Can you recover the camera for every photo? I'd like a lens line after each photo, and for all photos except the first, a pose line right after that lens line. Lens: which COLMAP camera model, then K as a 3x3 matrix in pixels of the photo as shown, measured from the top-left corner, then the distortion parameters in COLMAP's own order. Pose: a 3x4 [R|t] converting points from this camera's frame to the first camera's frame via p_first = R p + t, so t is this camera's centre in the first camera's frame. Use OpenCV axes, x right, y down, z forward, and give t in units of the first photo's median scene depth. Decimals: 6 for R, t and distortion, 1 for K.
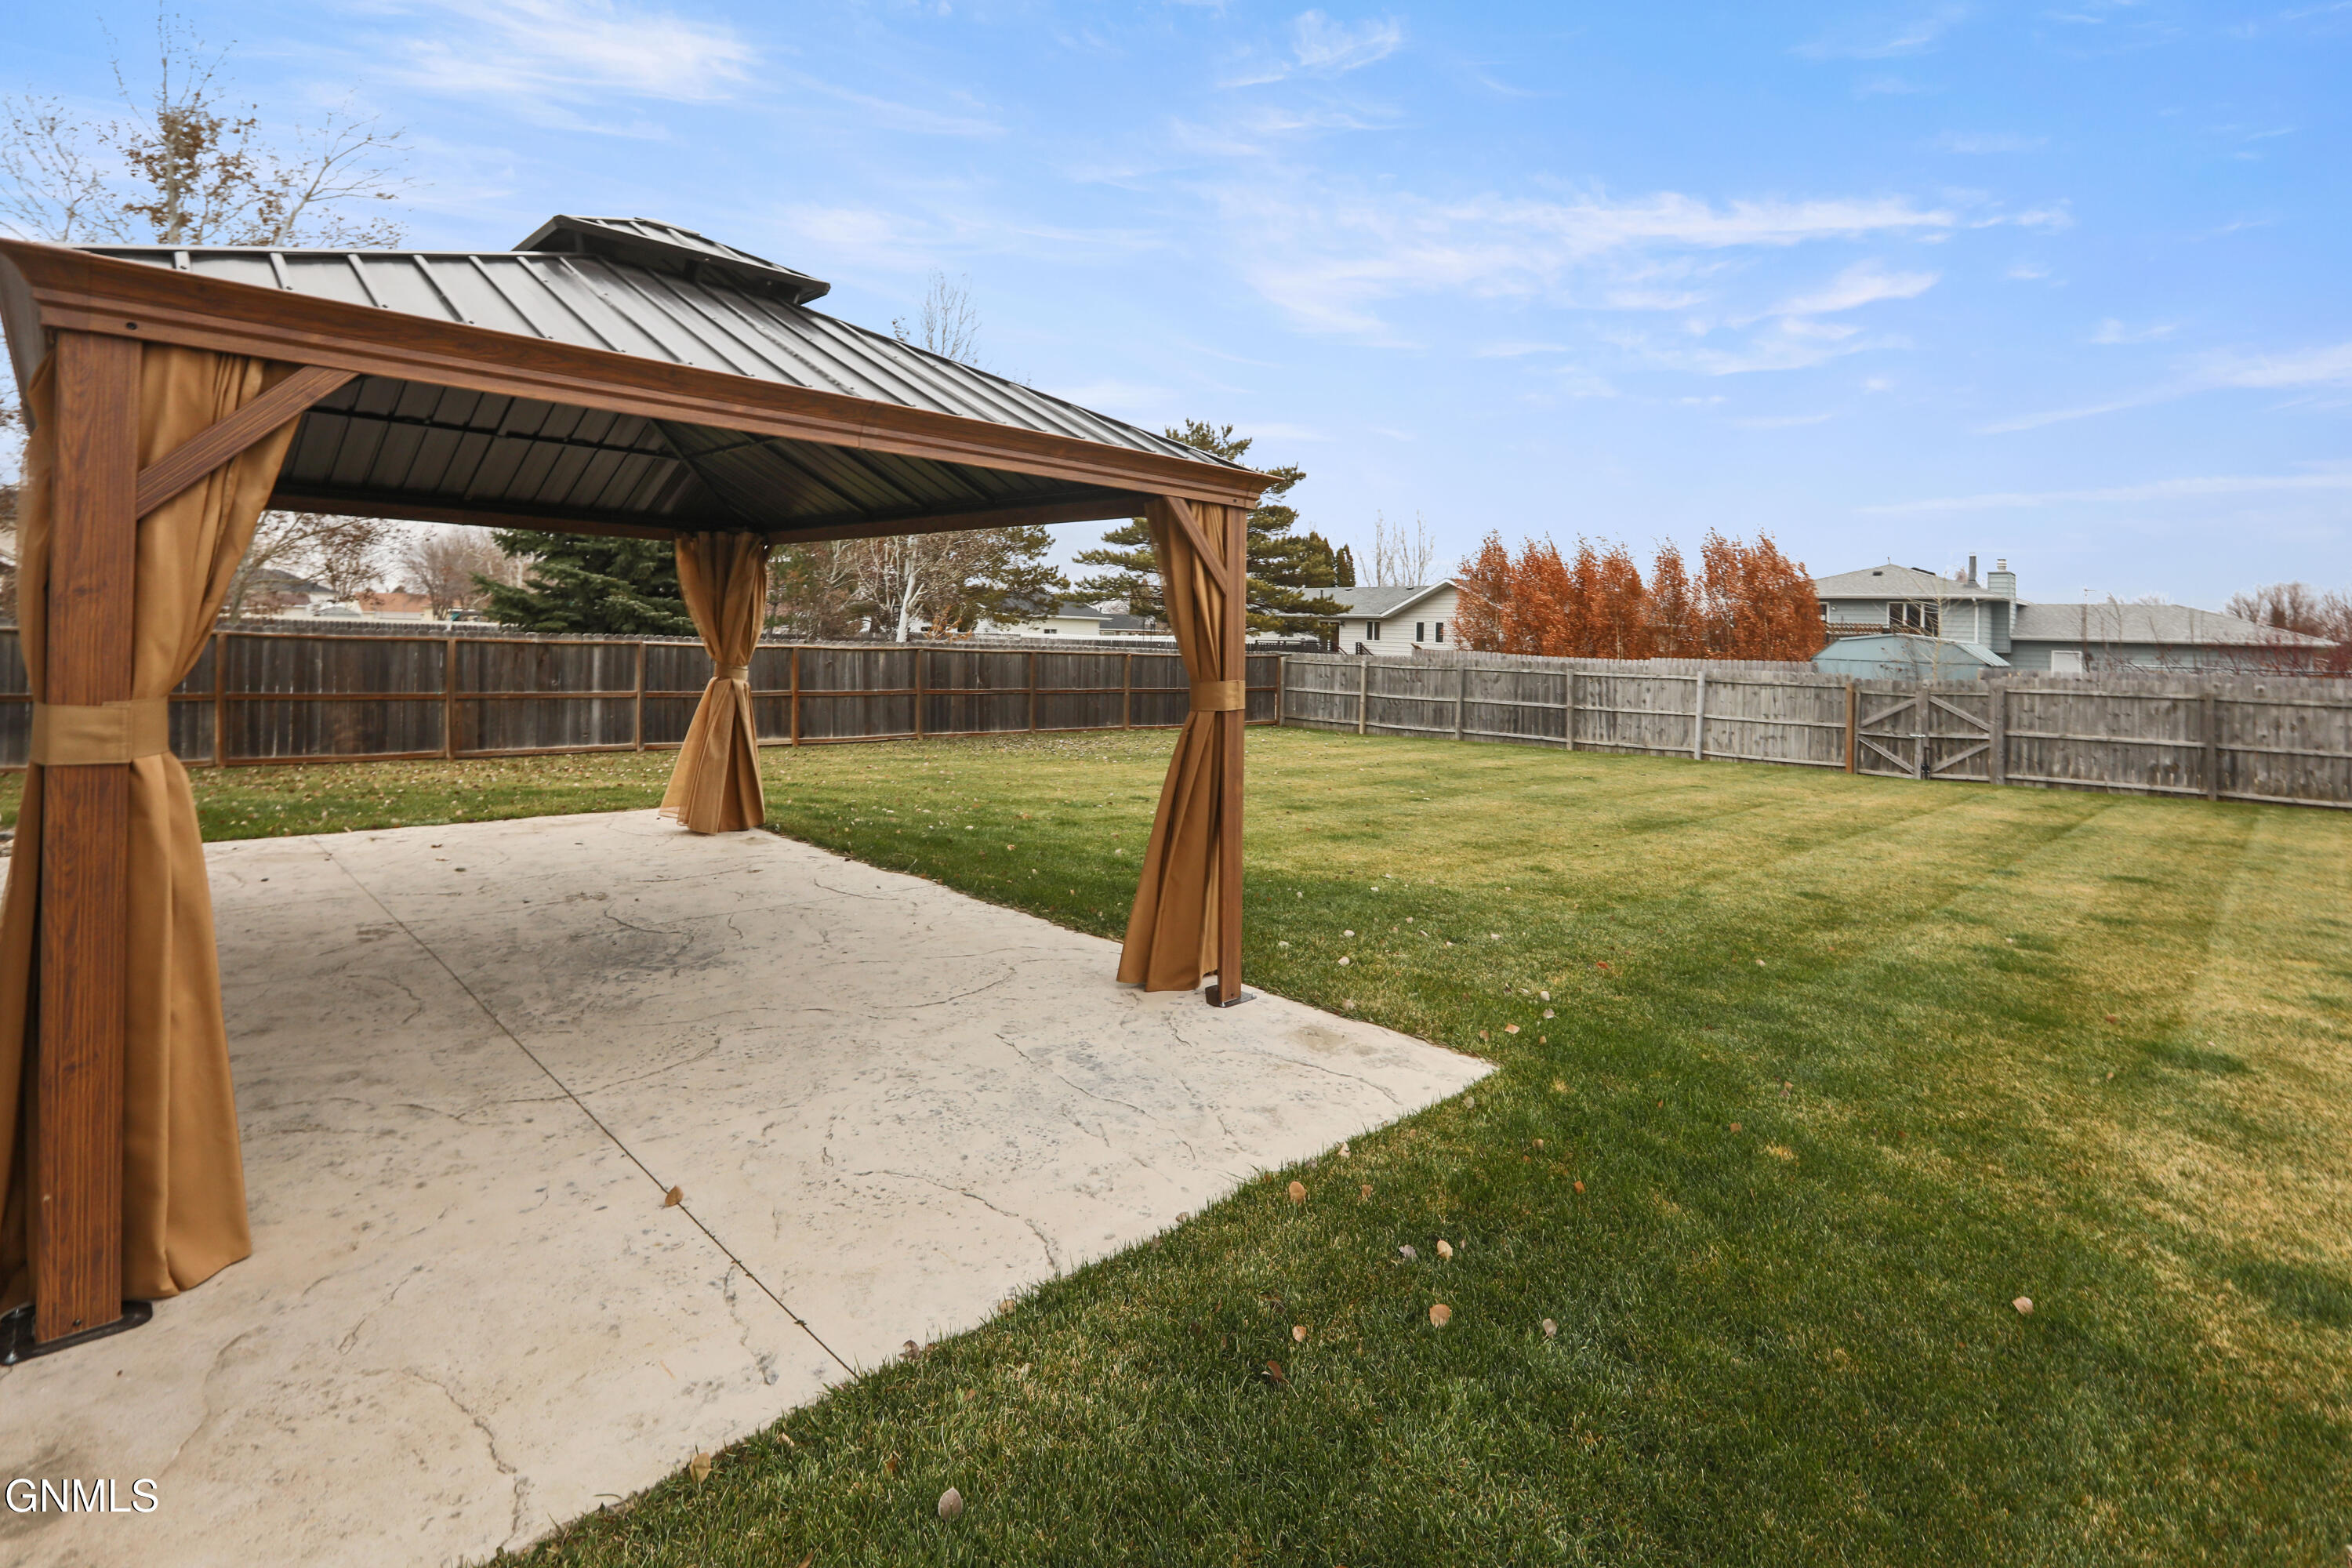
lens RADIAL K [[1114.6, 0, 1187.9], [0, 1114.6, 762.4], [0, 0, 1]] dist [-0.051270, 0.021002]
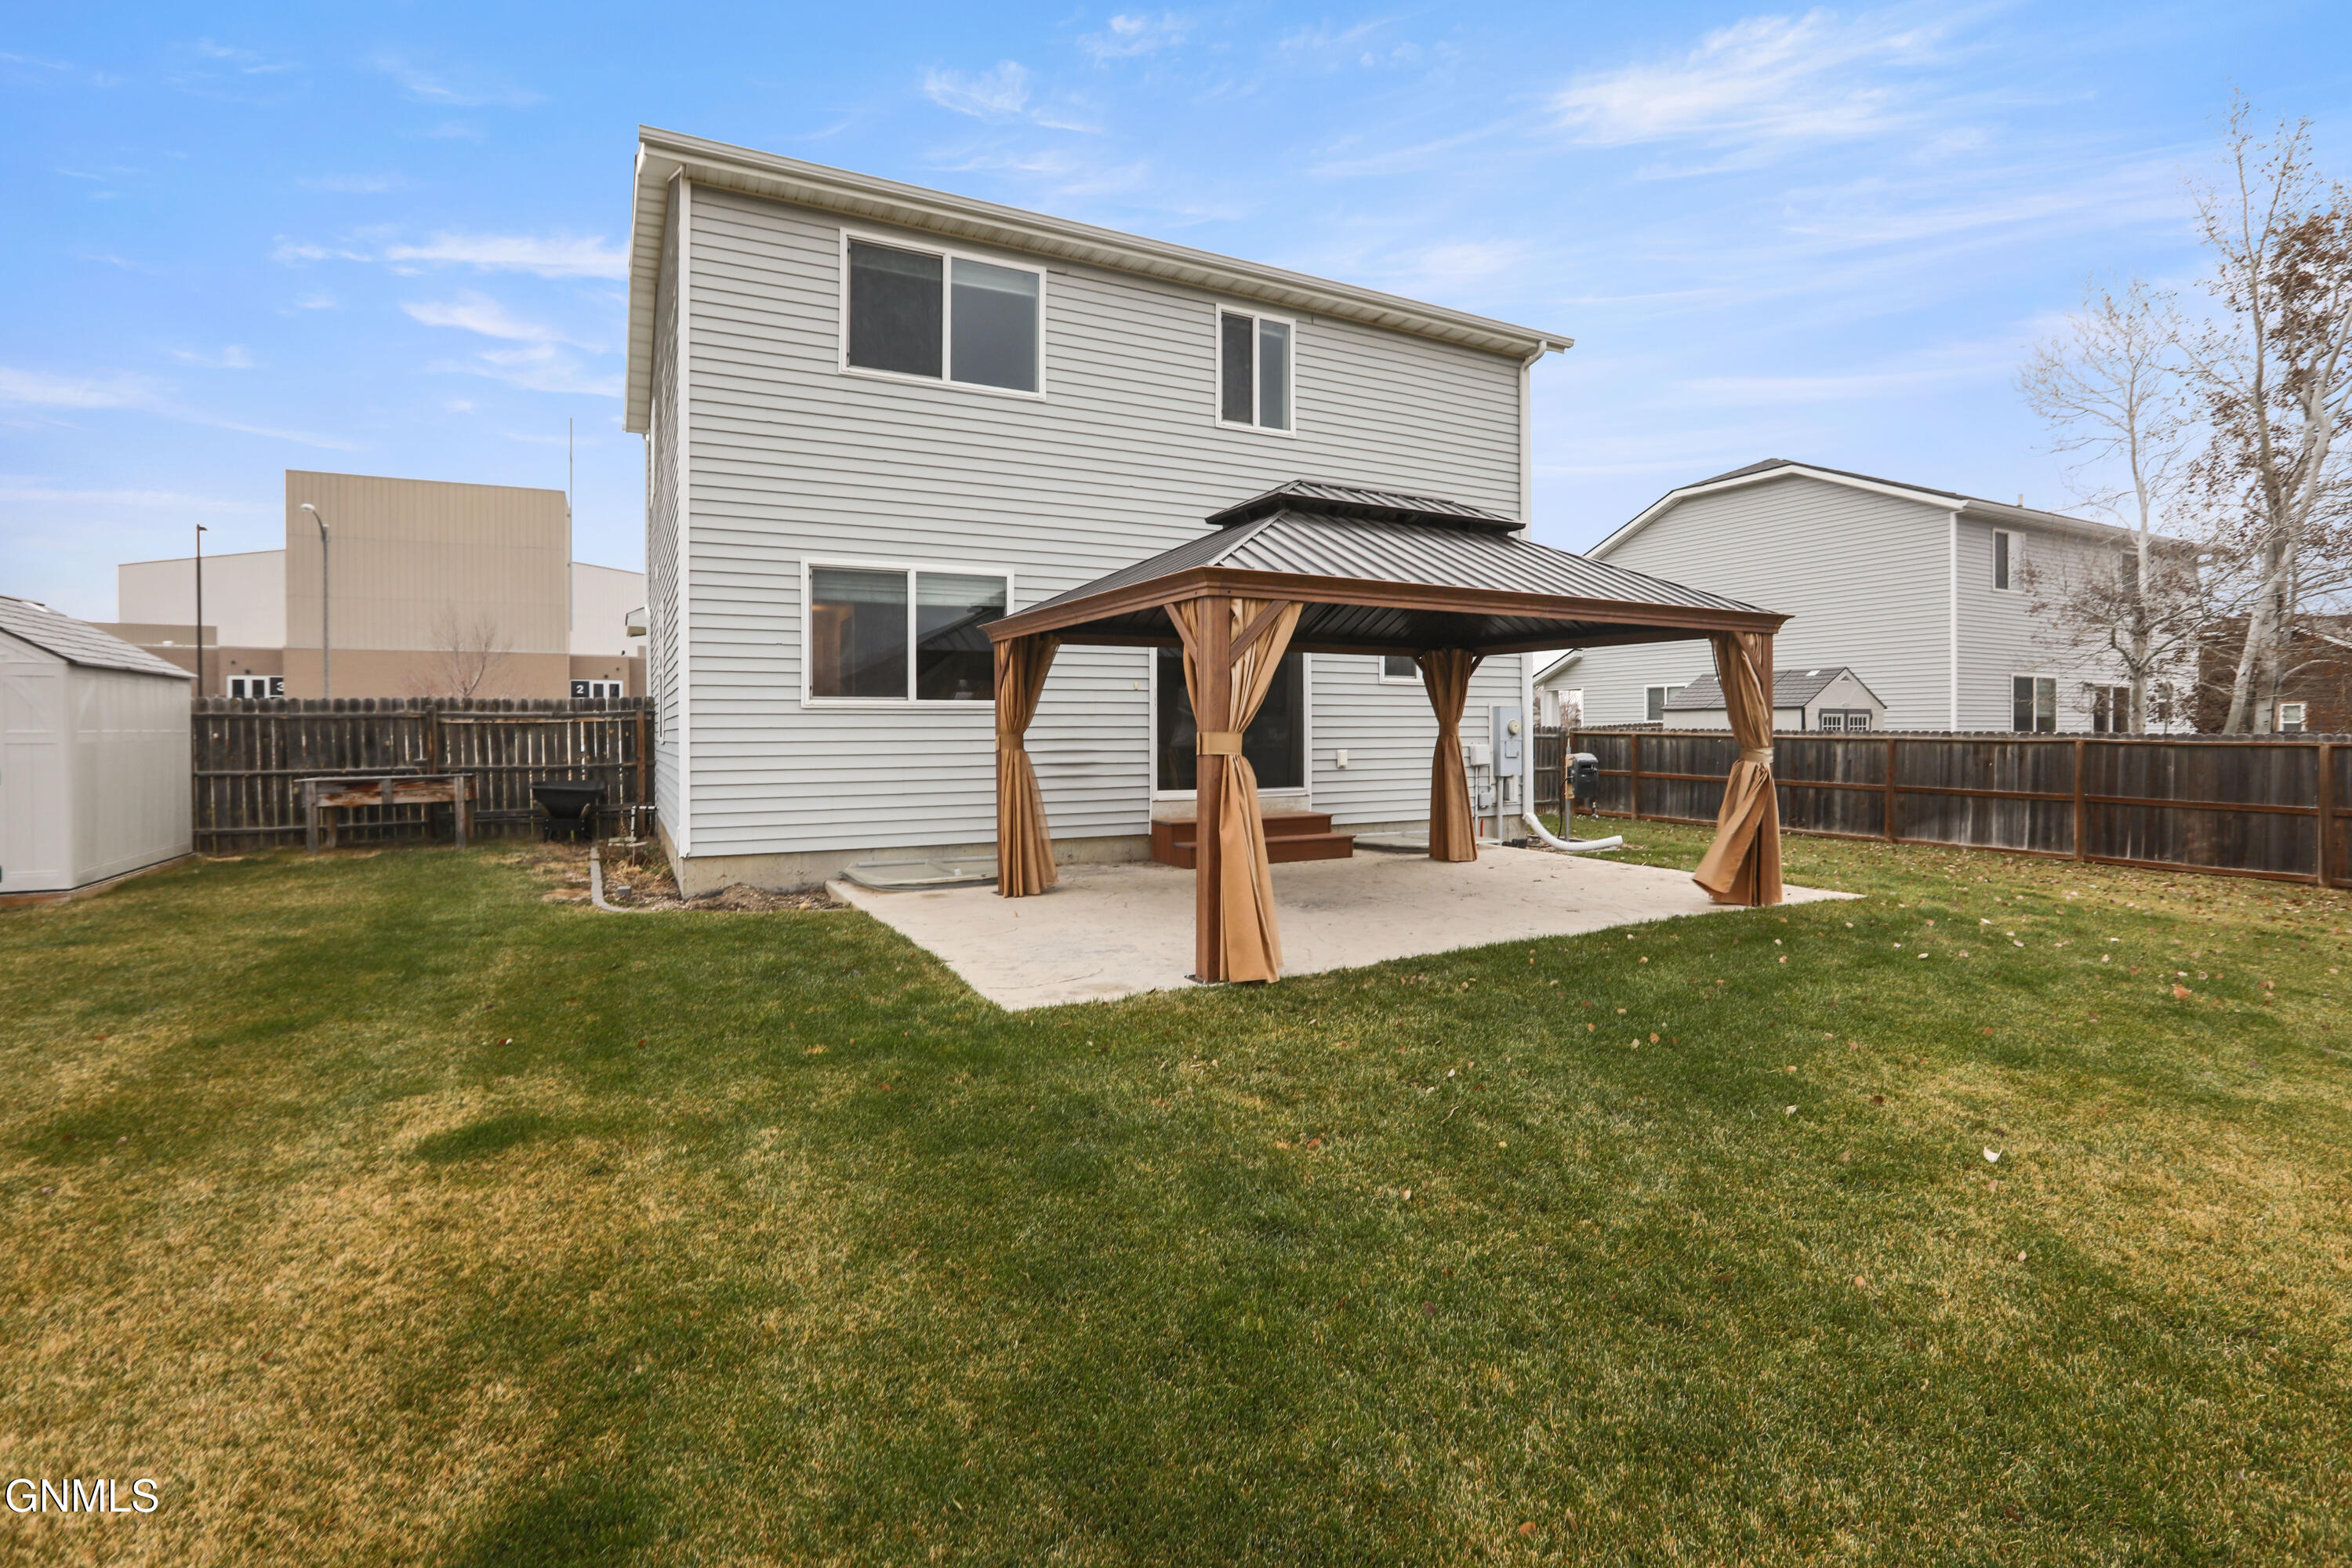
lens RADIAL K [[1114.6, 0, 1187.9], [0, 1114.6, 762.4], [0, 0, 1]] dist [-0.051270, 0.021002]
pose [[-0.293786, -0.004280, -0.955862, 0.404634], [-0.116333, 0.992717, 0.031310, -0.023991], [0.948766, 0.120397, -0.292144, 0.435971]]
